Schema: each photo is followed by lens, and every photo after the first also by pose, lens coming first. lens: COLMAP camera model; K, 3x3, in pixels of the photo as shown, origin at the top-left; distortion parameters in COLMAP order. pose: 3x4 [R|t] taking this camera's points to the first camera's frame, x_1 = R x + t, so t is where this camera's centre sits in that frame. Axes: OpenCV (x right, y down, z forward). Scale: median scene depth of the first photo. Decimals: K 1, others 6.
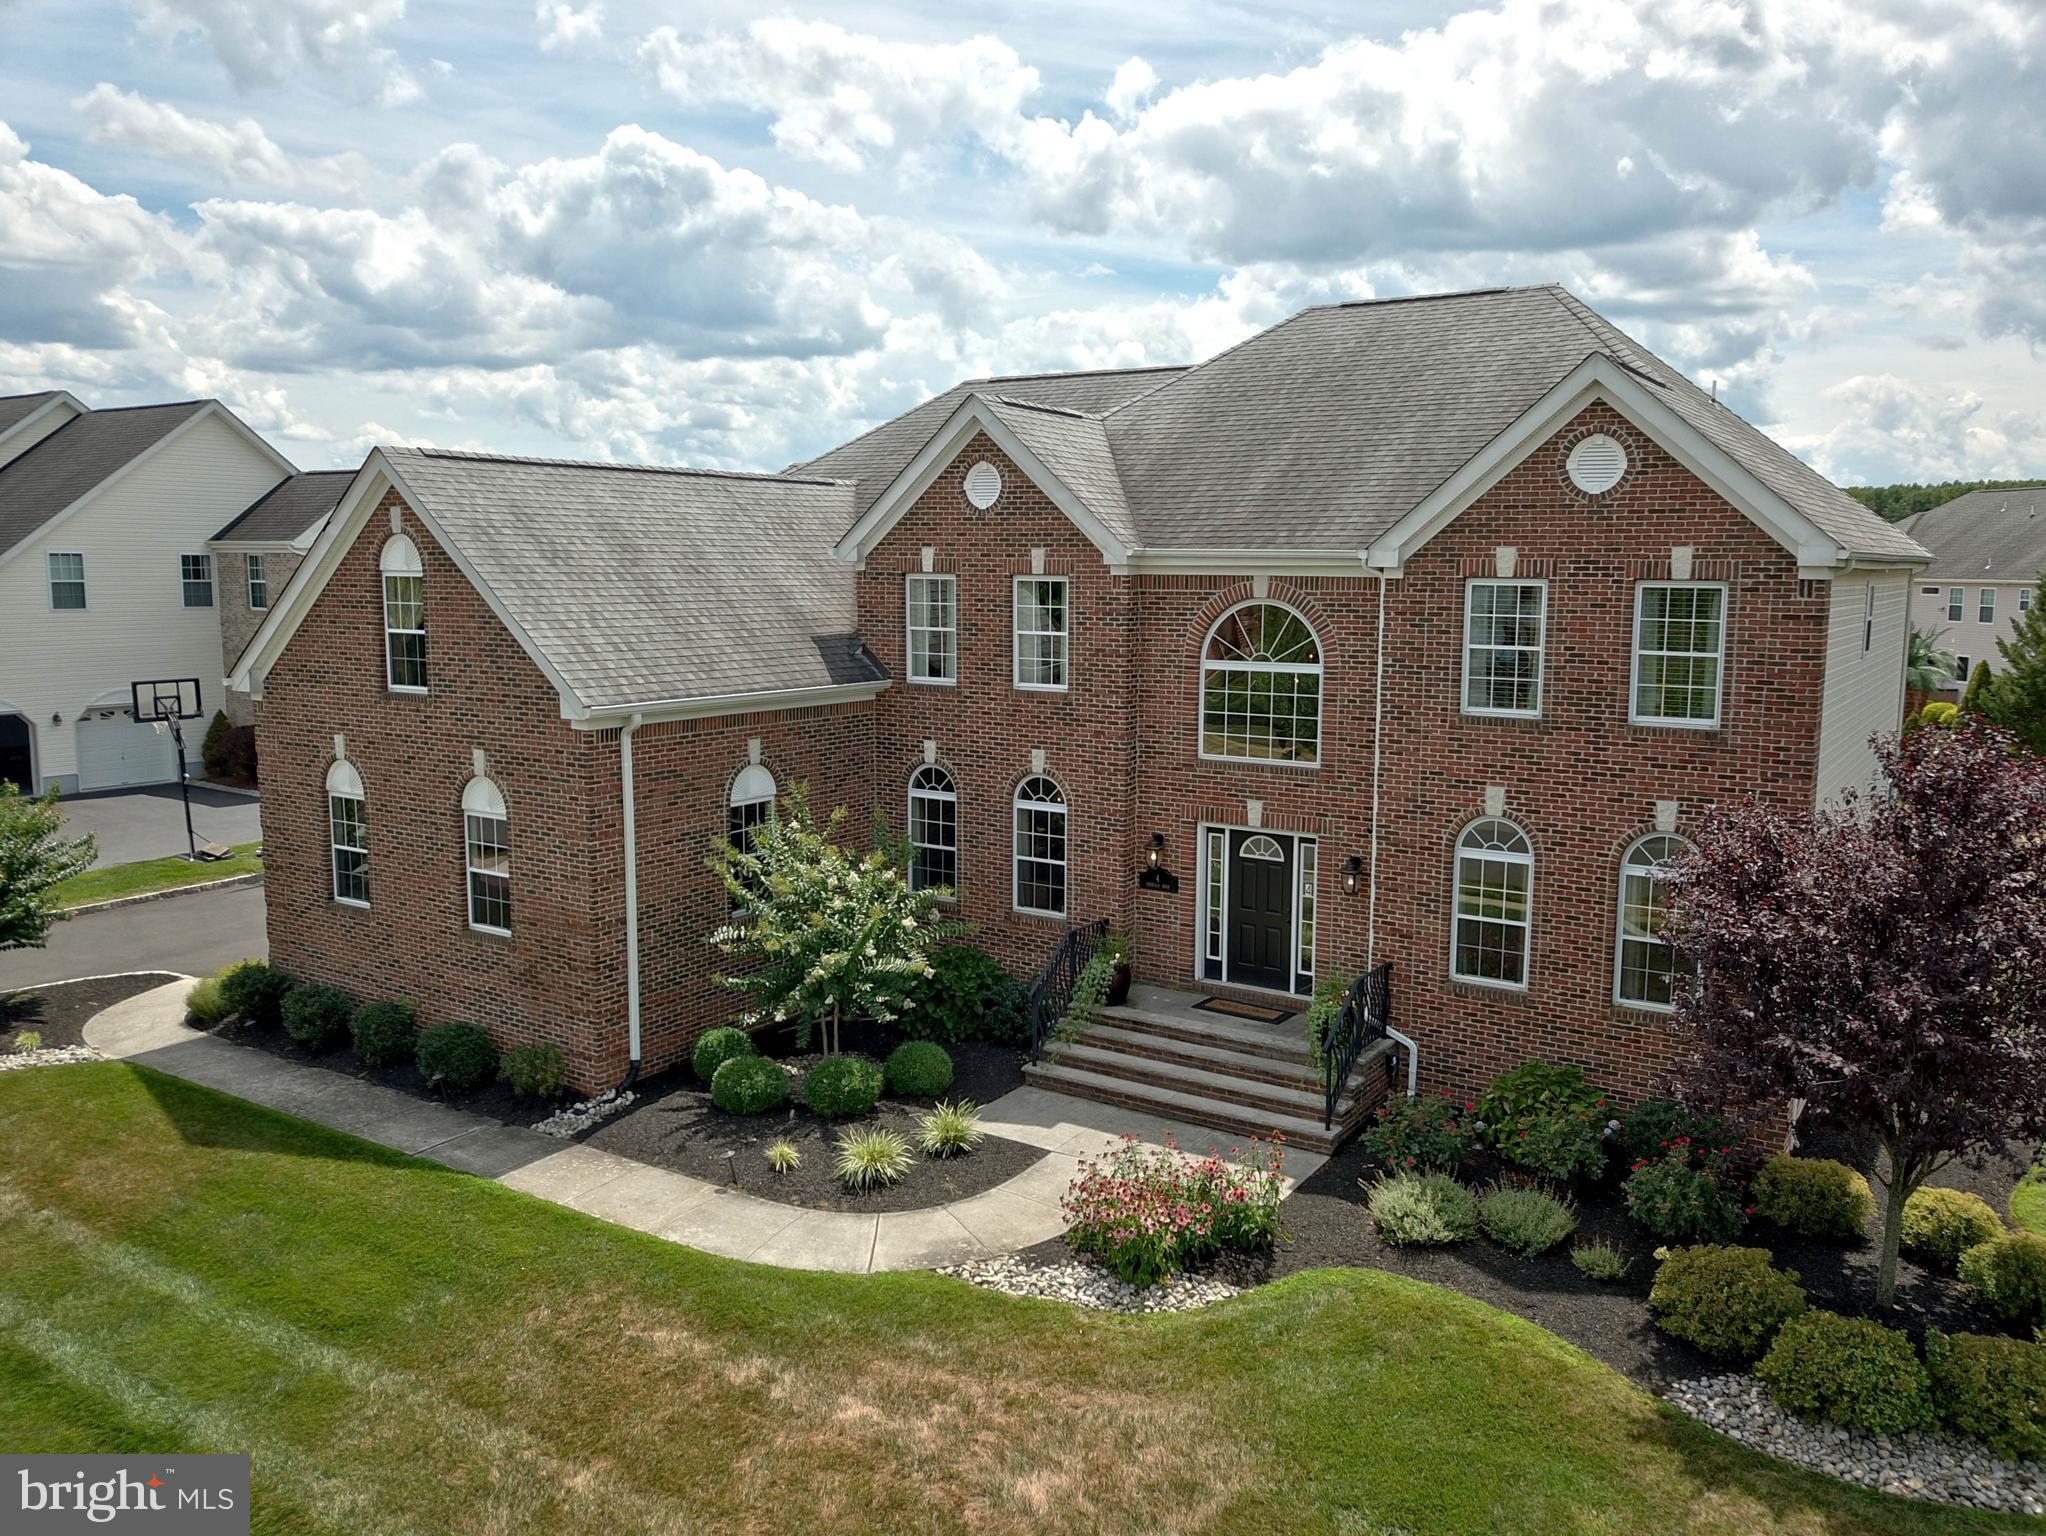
lens RADIAL K [[1564.7, 0, 1040.8], [0, 1564.7, 776.1], [0, 0, 1]] dist [0.041913, -0.032081]
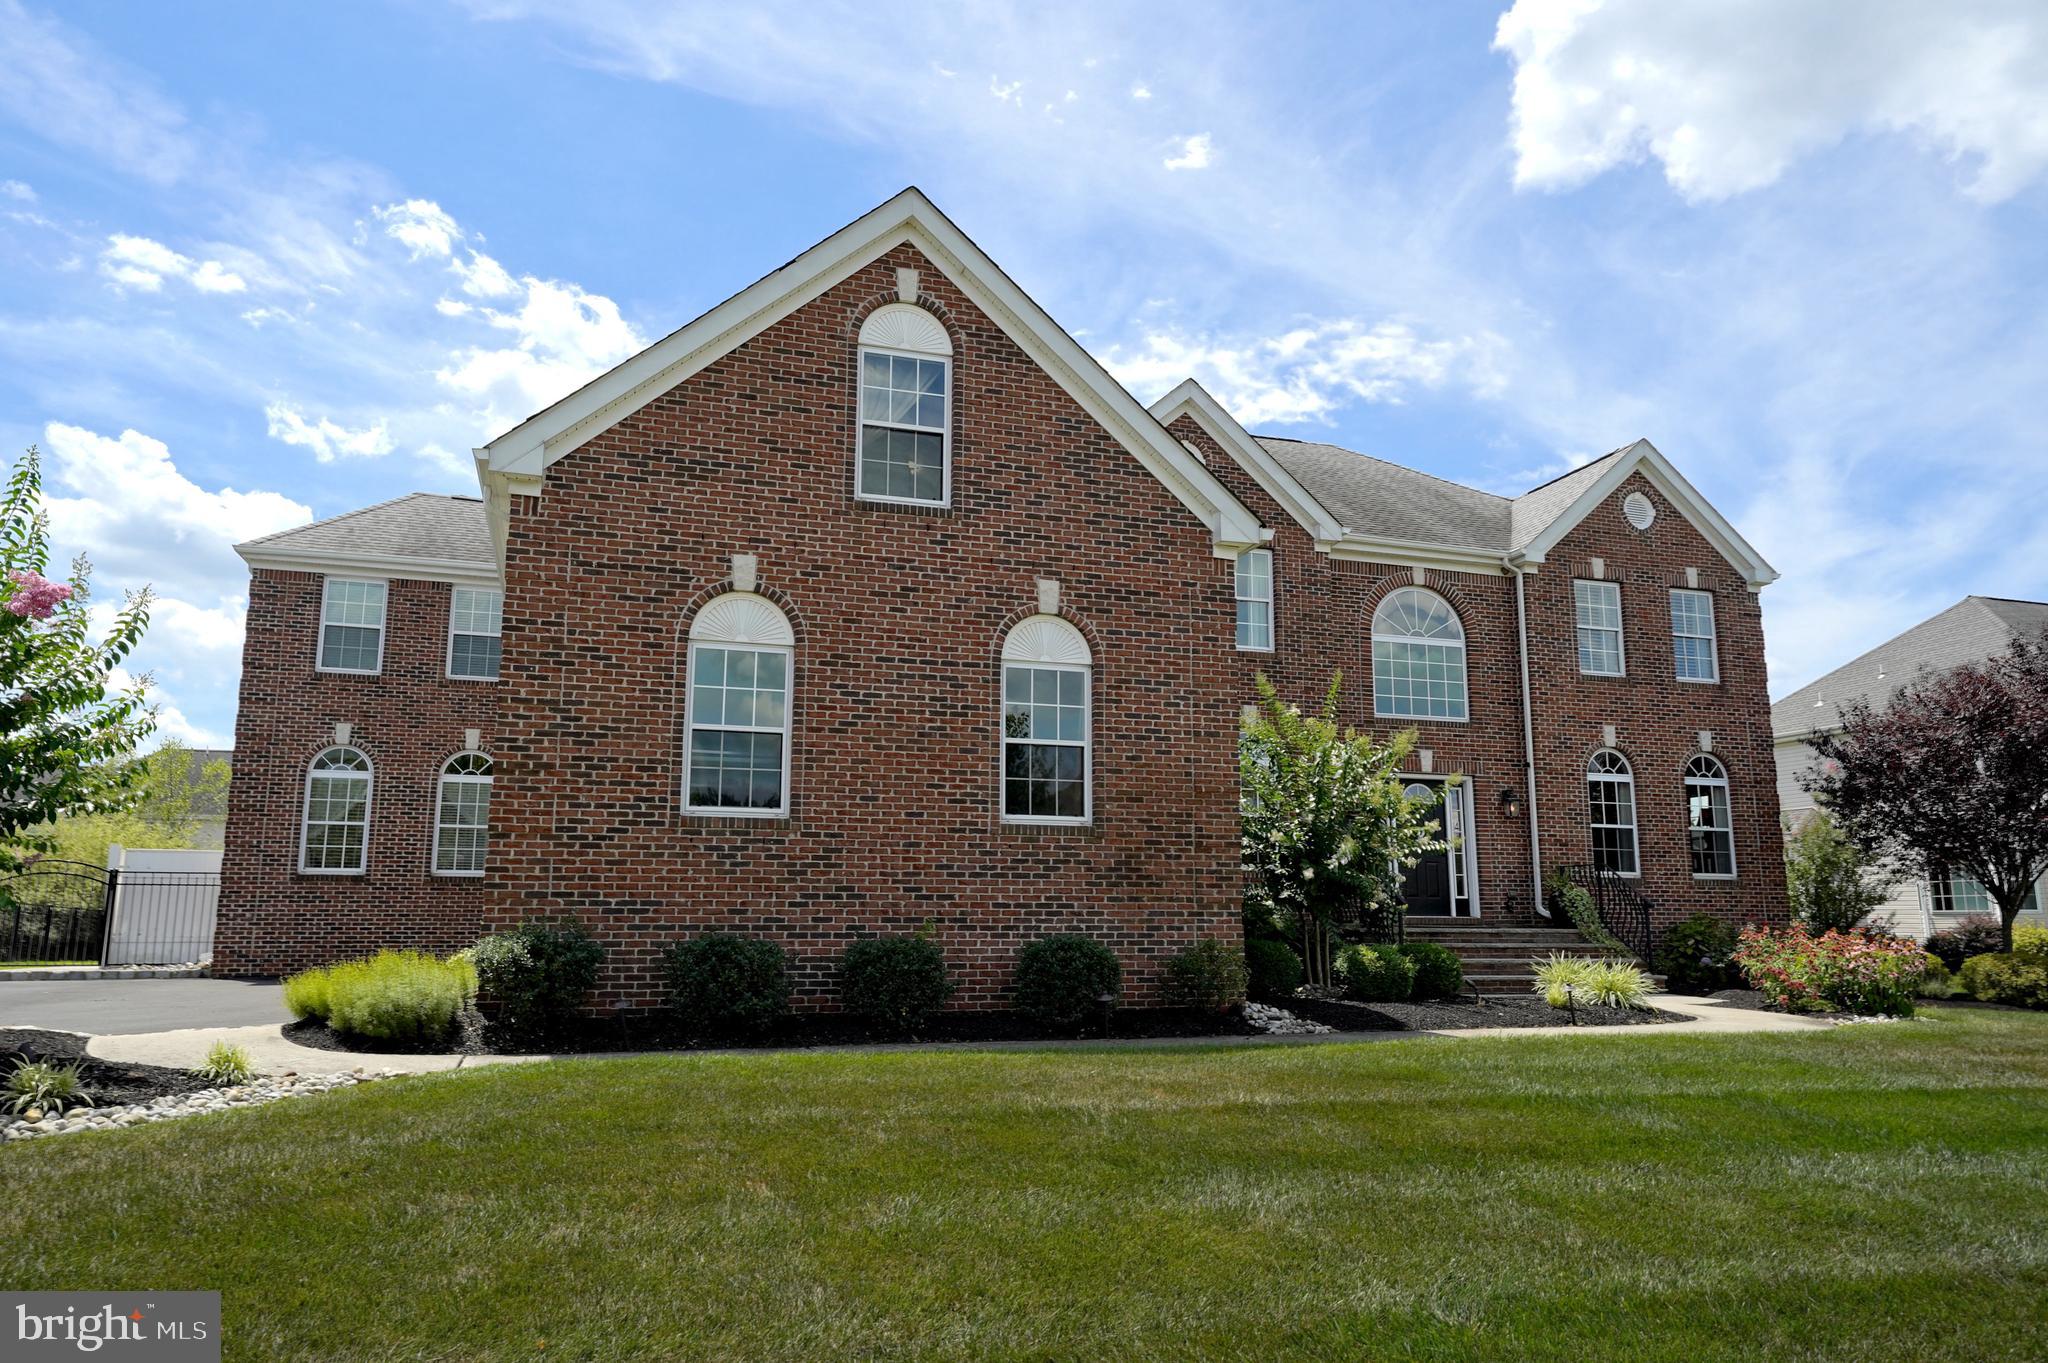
lens RADIAL K [[1377.9, 0, 1031.2], [0, 1377.9, 688.7], [0, 0, 1]] dist [0.026593, 0.013150]
pose [[0.620793, 0.130310, 0.773068, -0.879931], [0.108350, 0.962365, -0.249226, 0.203402], [-0.776451, 0.238480, 0.583311, 0.619184]]
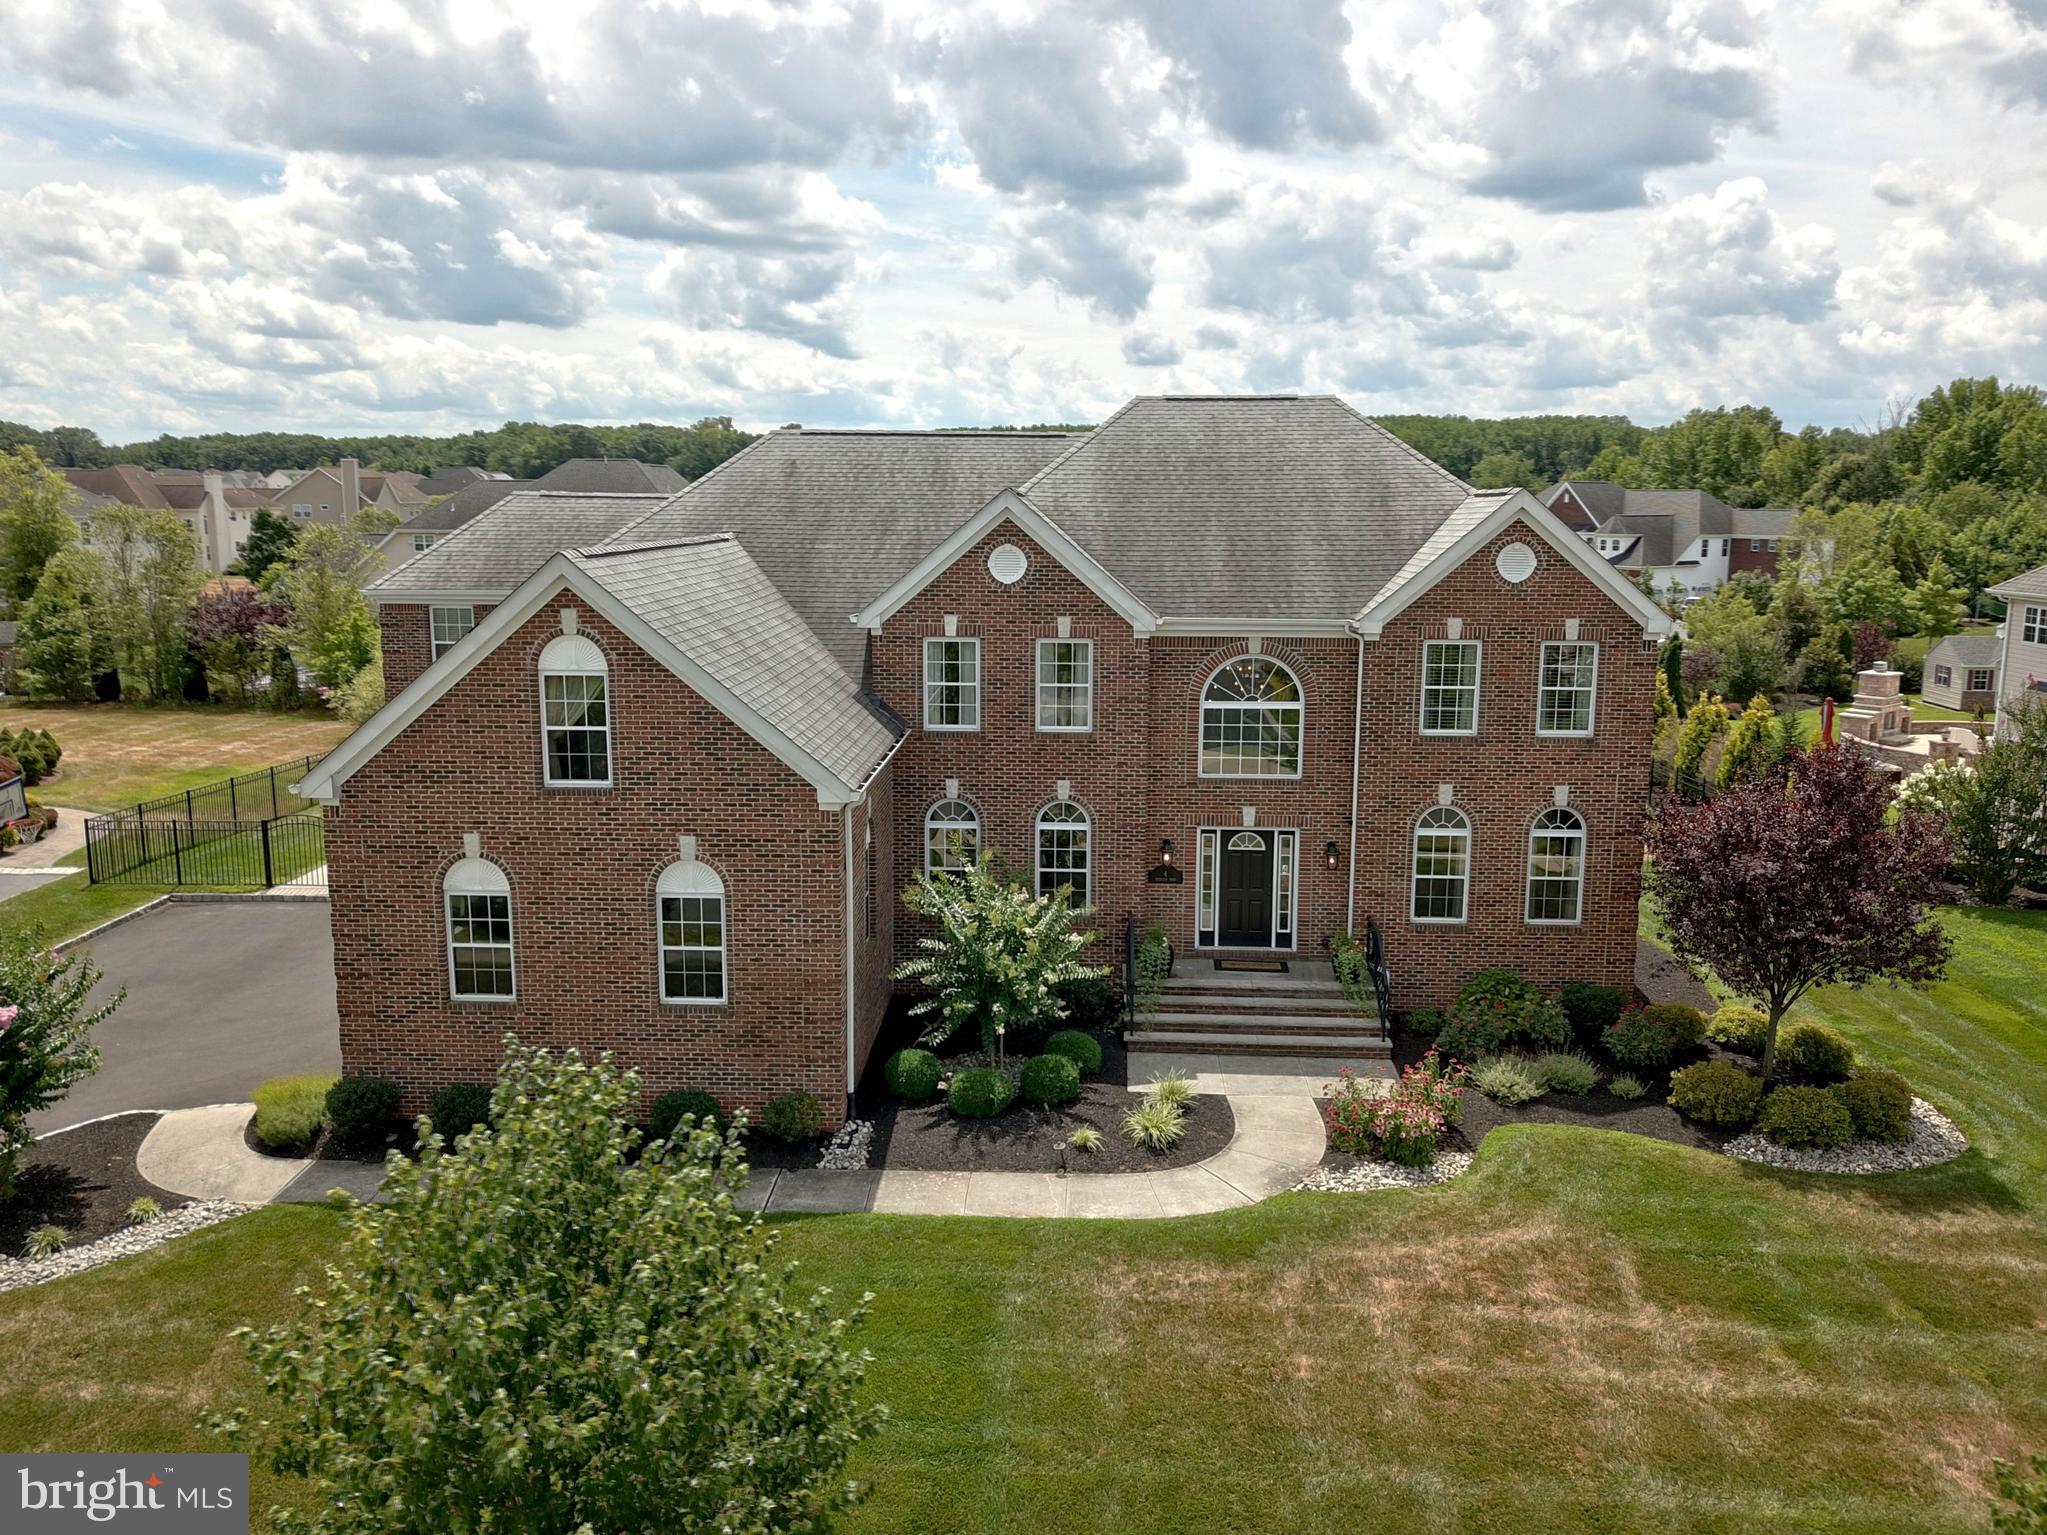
lens RADIAL K [[1565.4, 0, 1036.9], [0, 1565.4, 778.6], [0, 0, 1]] dist [0.041913, -0.032081]
pose [[0.858482, -0.094859, 0.503994, -0.684594], [0.069677, 0.995206, 0.068626, -0.111847], [-0.508088, -0.023797, 0.860976, -0.037601]]
